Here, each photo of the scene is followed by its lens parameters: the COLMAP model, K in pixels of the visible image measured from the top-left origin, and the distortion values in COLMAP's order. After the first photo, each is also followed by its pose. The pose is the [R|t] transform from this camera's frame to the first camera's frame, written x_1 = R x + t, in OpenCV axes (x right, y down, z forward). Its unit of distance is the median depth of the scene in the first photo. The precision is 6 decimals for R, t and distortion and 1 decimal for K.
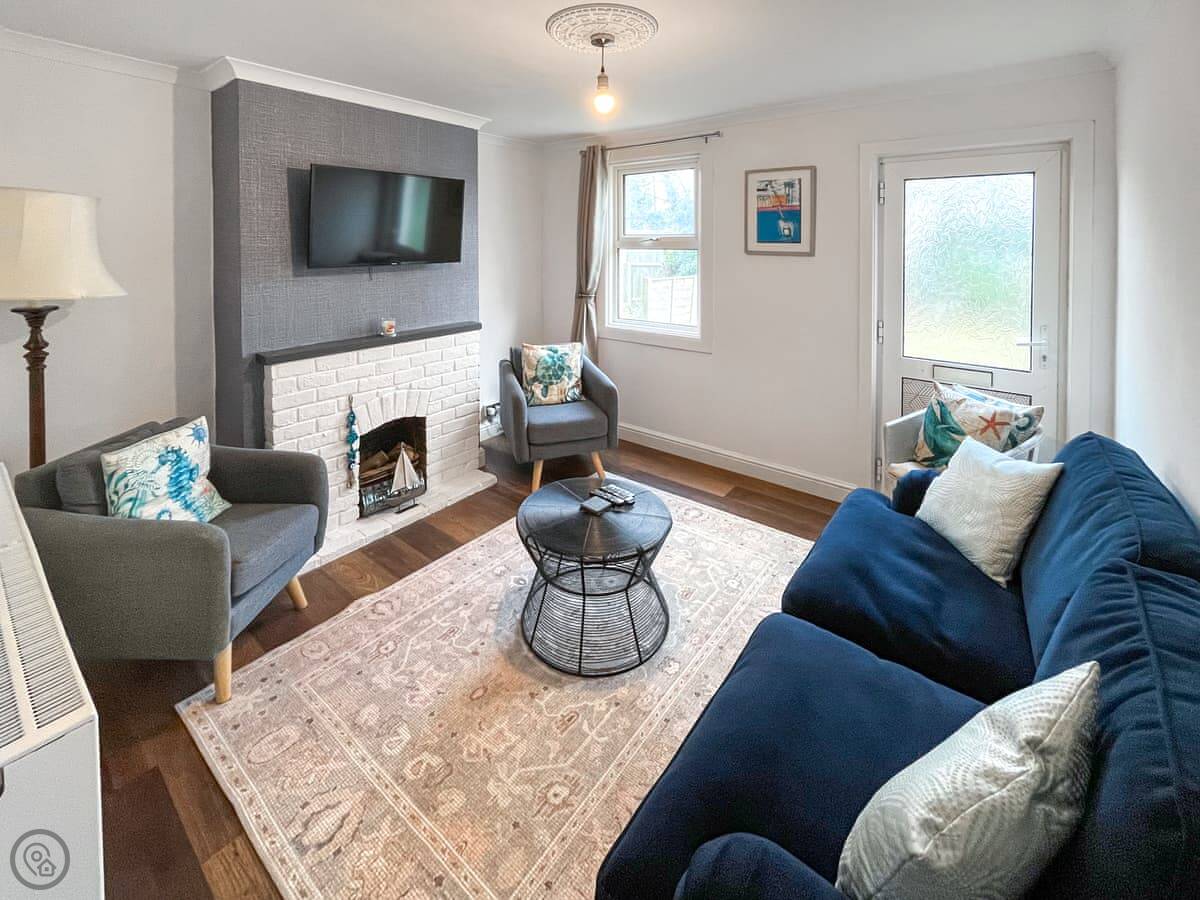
lens RADIAL K [[476.7, 0, 600.0], [0, 476.7, 450.0], [0, 0, 1]] dist [0.000903, -0.000316]
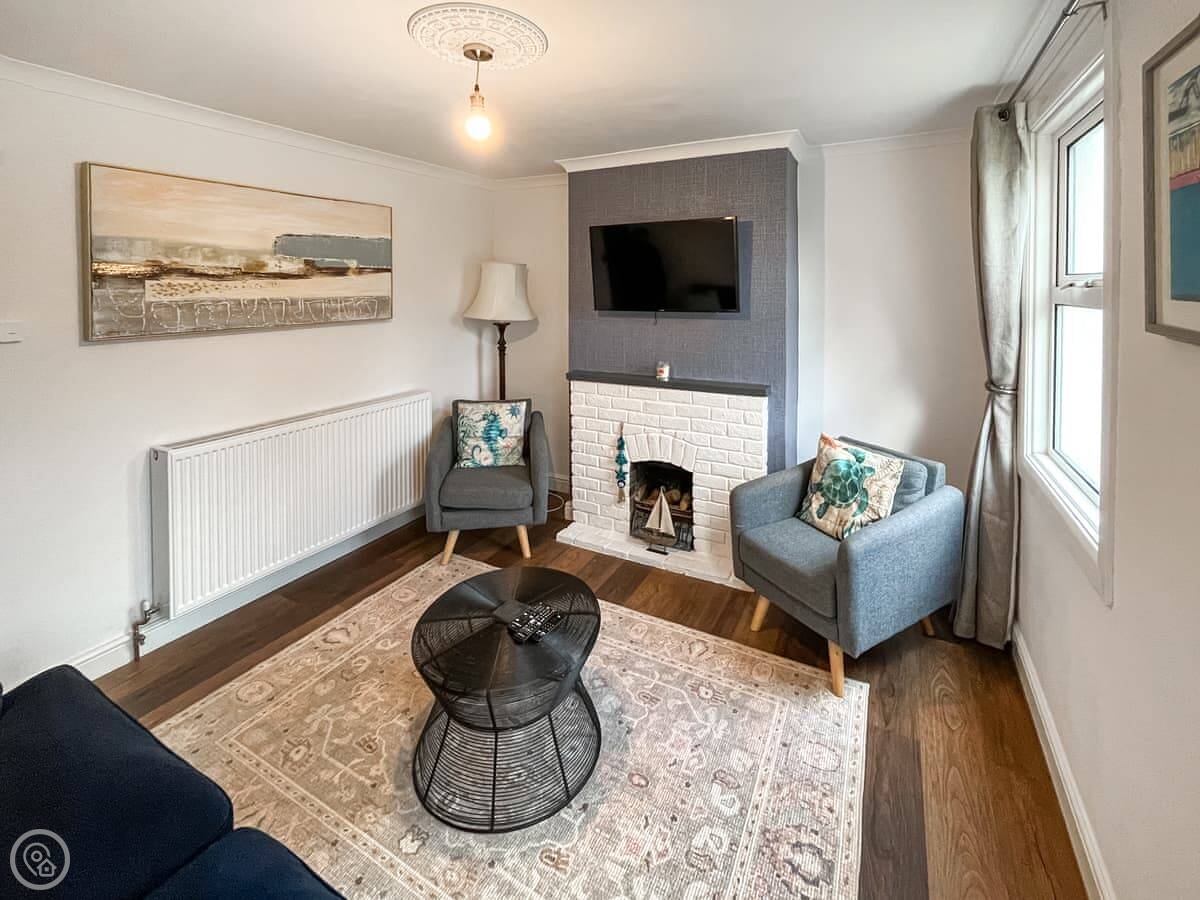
lens RADIAL K [[503.7, 0, 600.0], [0, 503.7, 450.0], [0, 0, 1]] dist [-0.004070, -0.000659]
pose [[0.179671, 0.305504, -0.935086, 0.574721], [-0.389858, 0.894834, 0.217444, -0.291656], [0.903177, 0.325483, 0.279879, 0.650126]]
